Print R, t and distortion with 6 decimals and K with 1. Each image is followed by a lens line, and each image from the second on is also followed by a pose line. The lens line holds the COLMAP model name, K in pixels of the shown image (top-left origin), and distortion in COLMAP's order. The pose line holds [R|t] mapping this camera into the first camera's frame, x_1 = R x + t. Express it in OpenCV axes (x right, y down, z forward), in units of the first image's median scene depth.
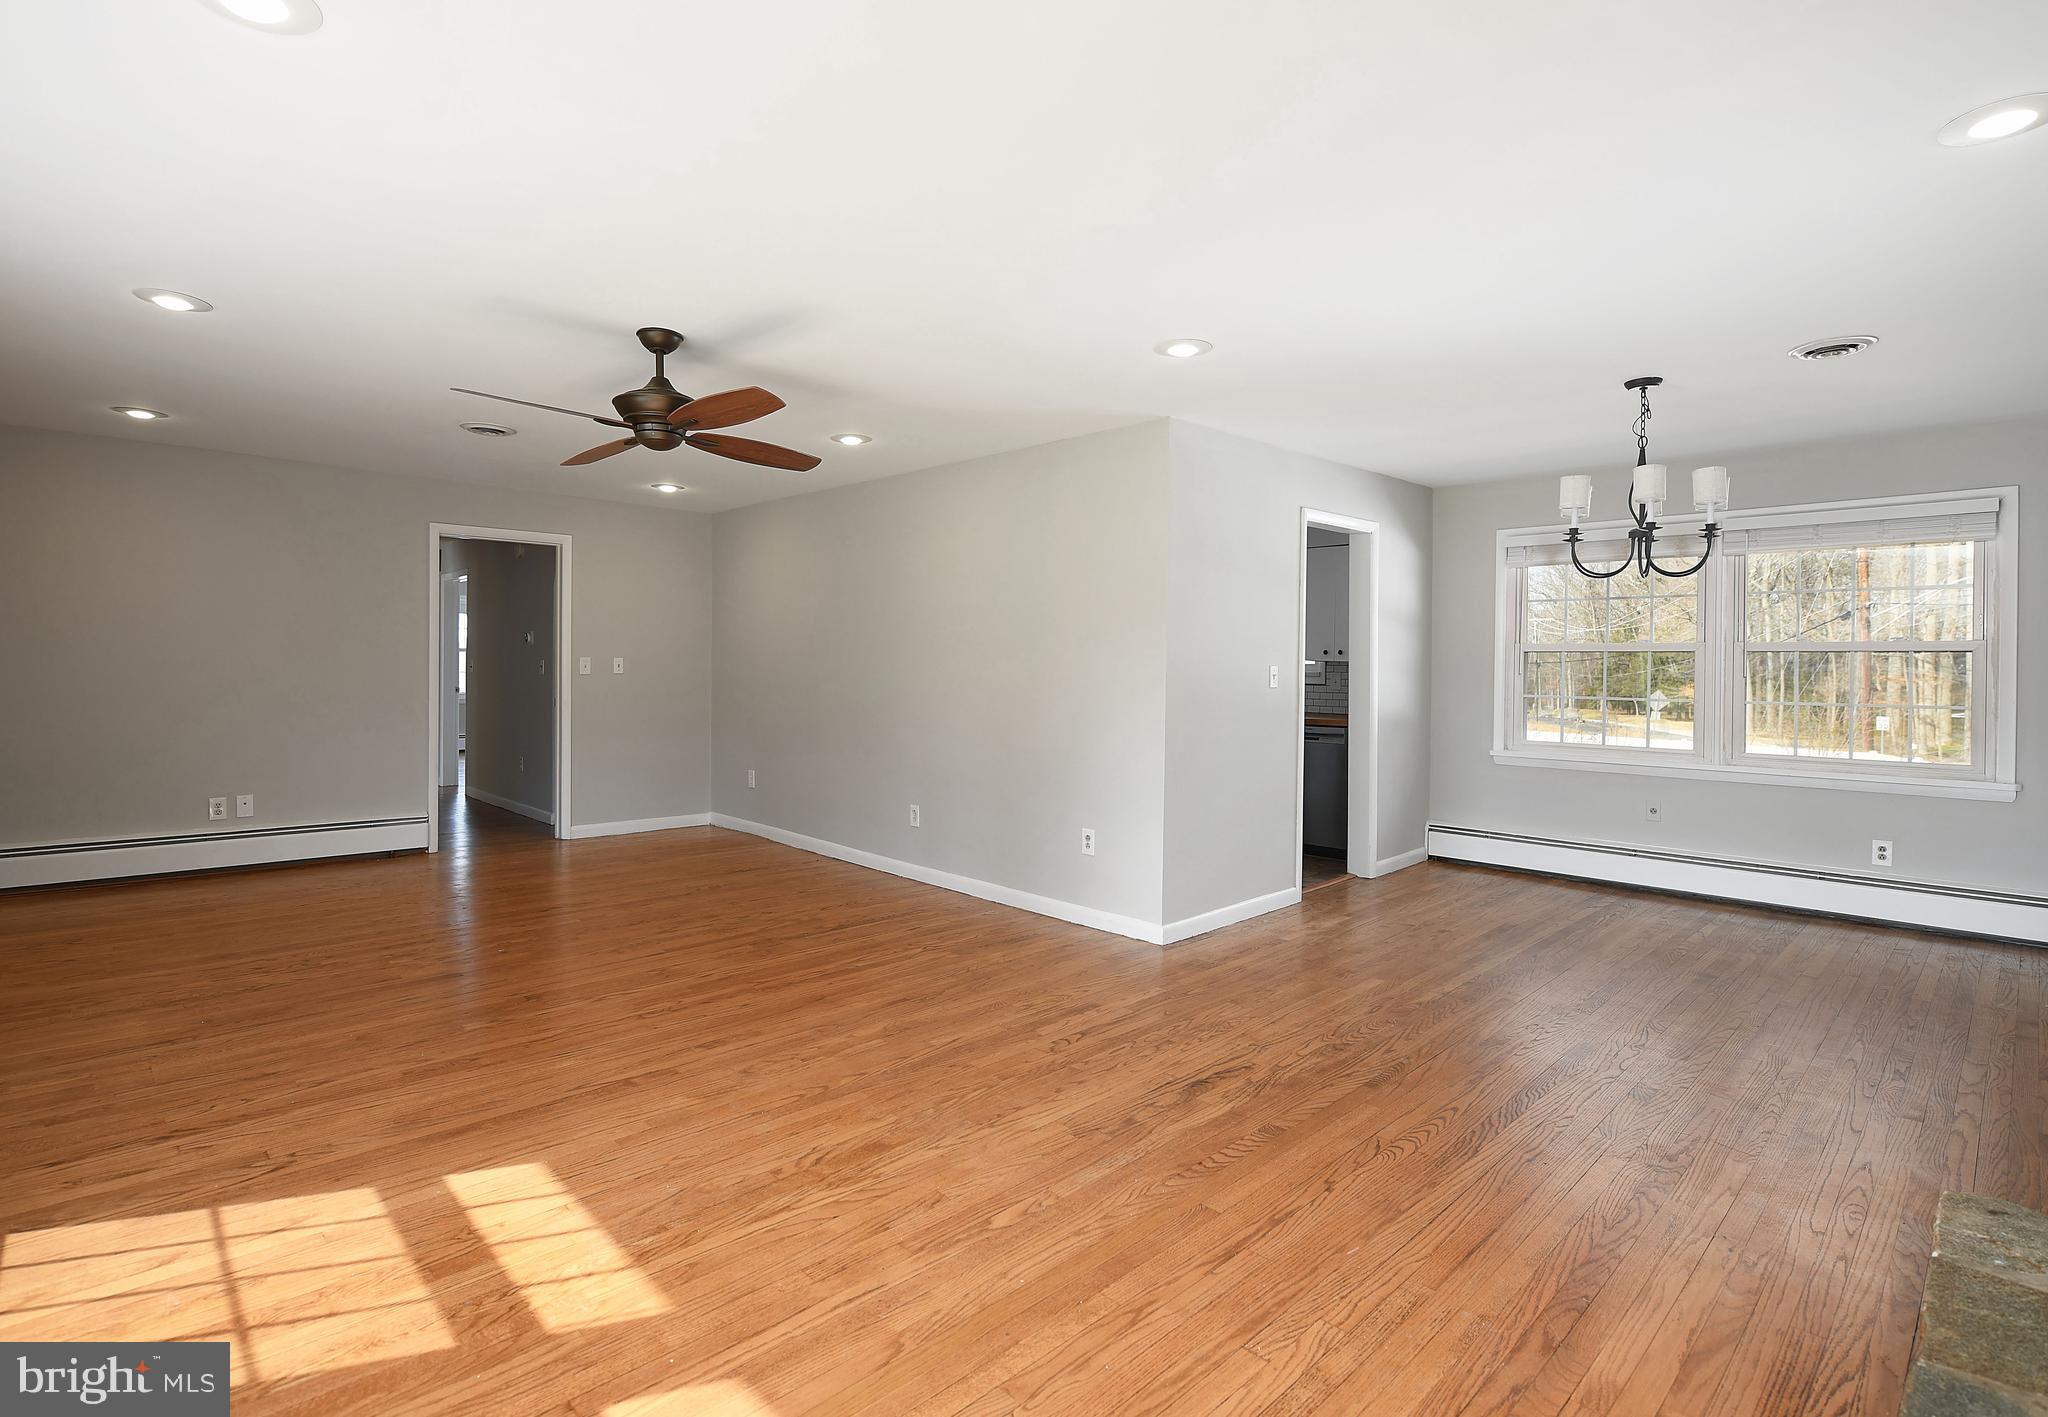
lens RADIAL K [[1002.3, 0, 1018.8], [0, 1002.3, 686.4], [0, 0, 1]] dist [-0.005249, -0.000918]
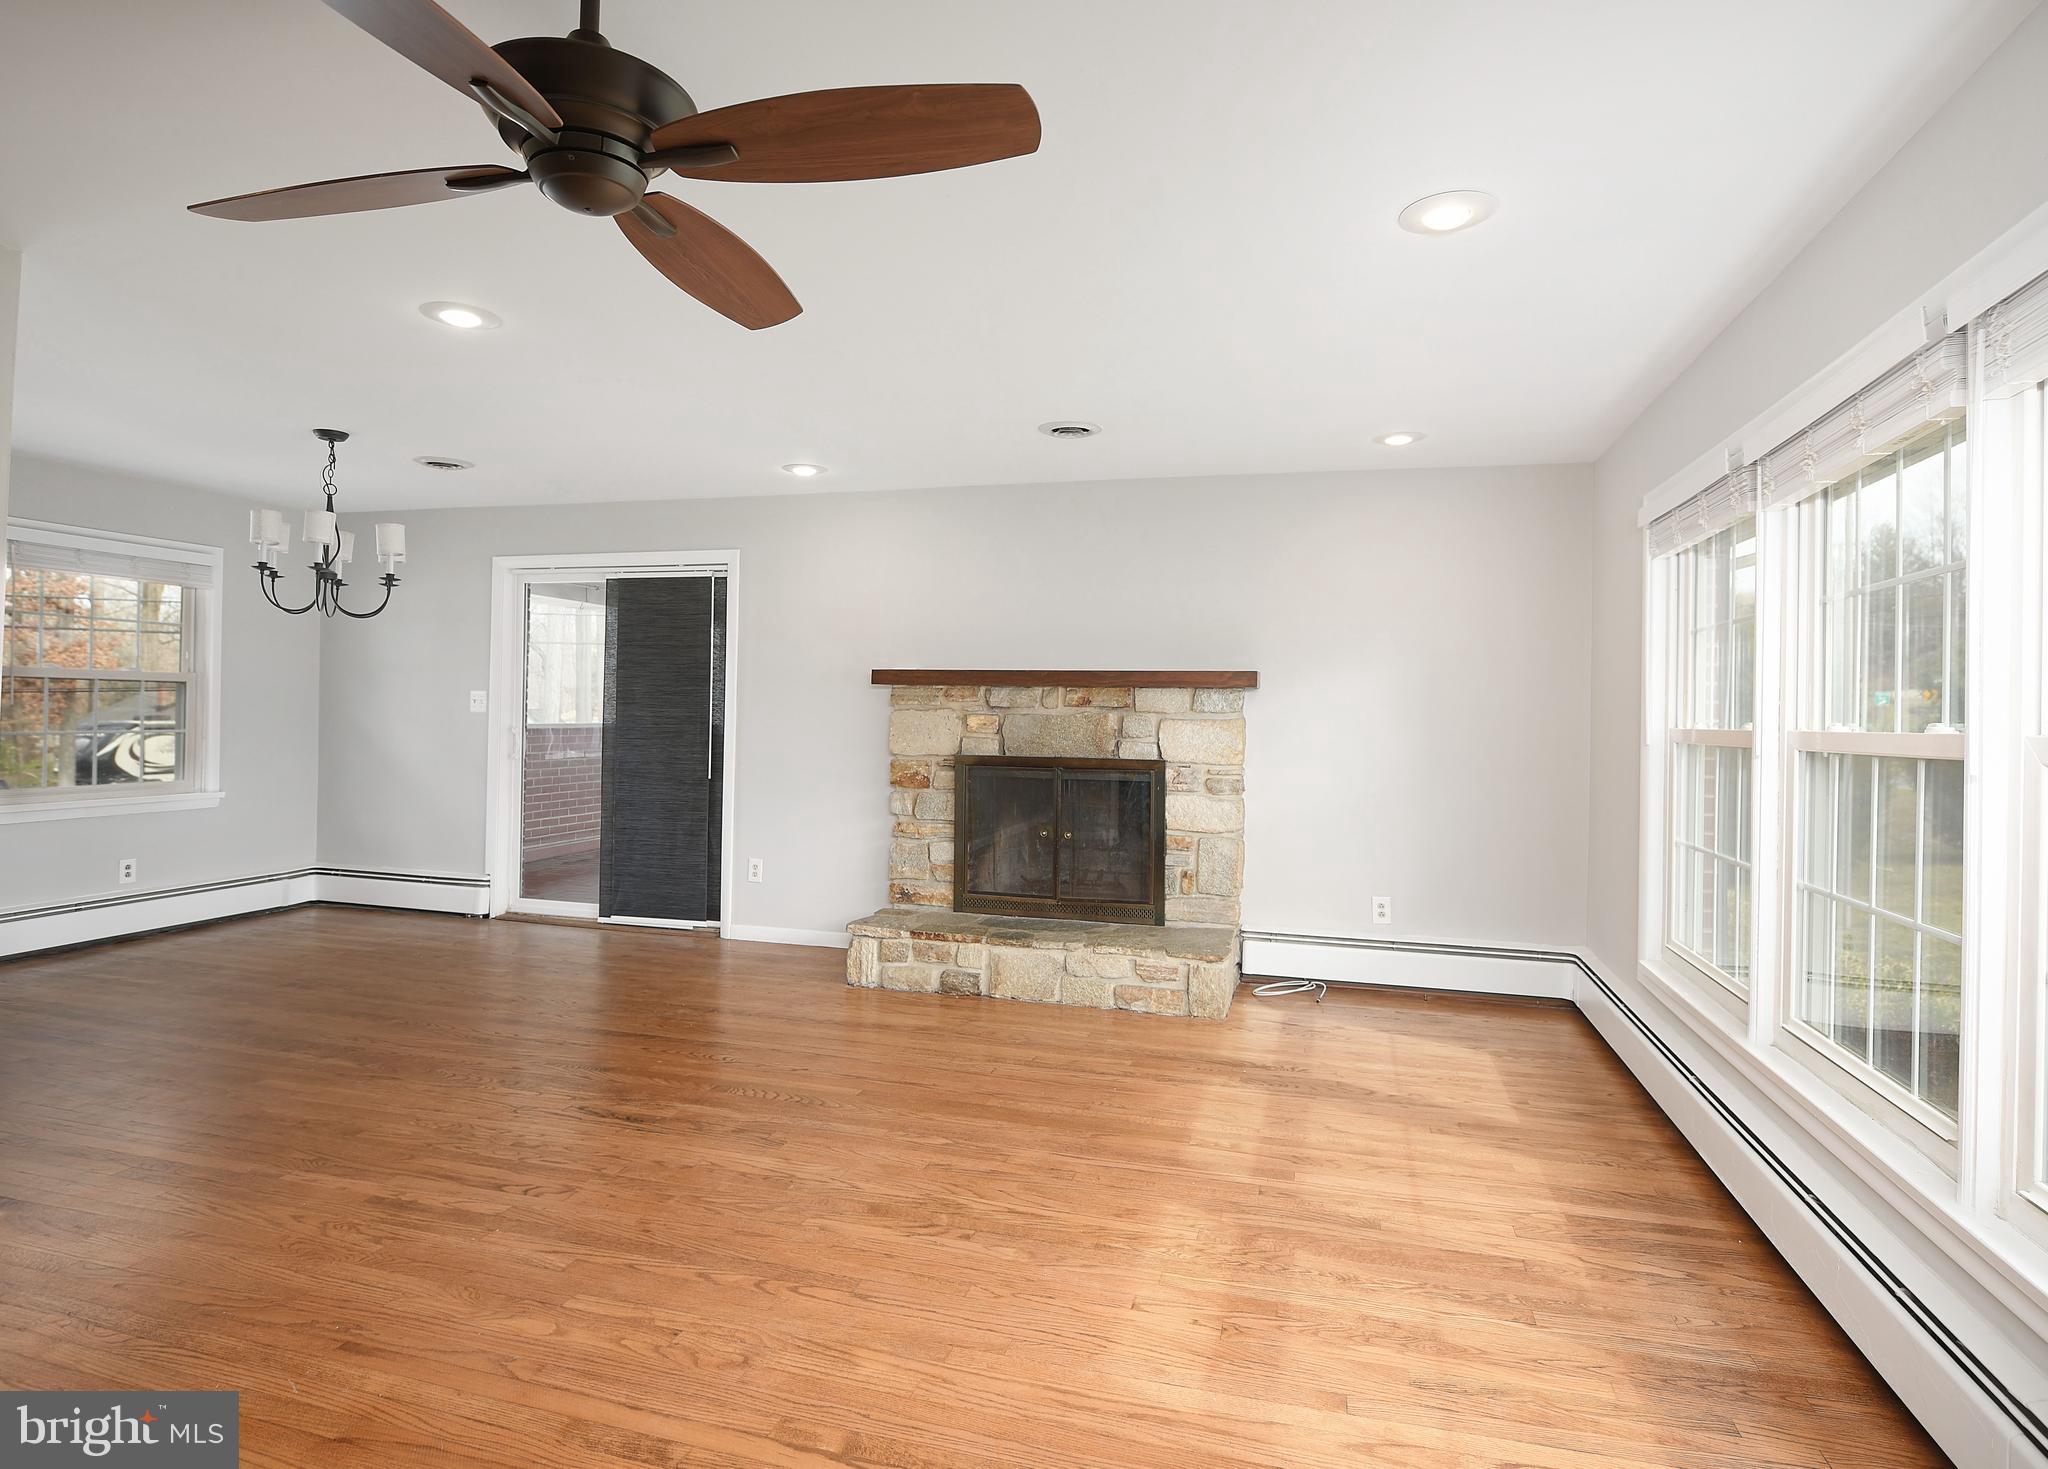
lens RADIAL K [[1059.5, 0, 1022.1], [0, 1059.5, 722.0], [0, 0, 1]] dist [0.000264, 0.000033]
pose [[-0.496712, -0.022593, 0.867621, -0.937490], [-0.000220, 0.999664, 0.025906, -0.033604], [-0.867915, 0.012677, -0.496550, 1.187232]]
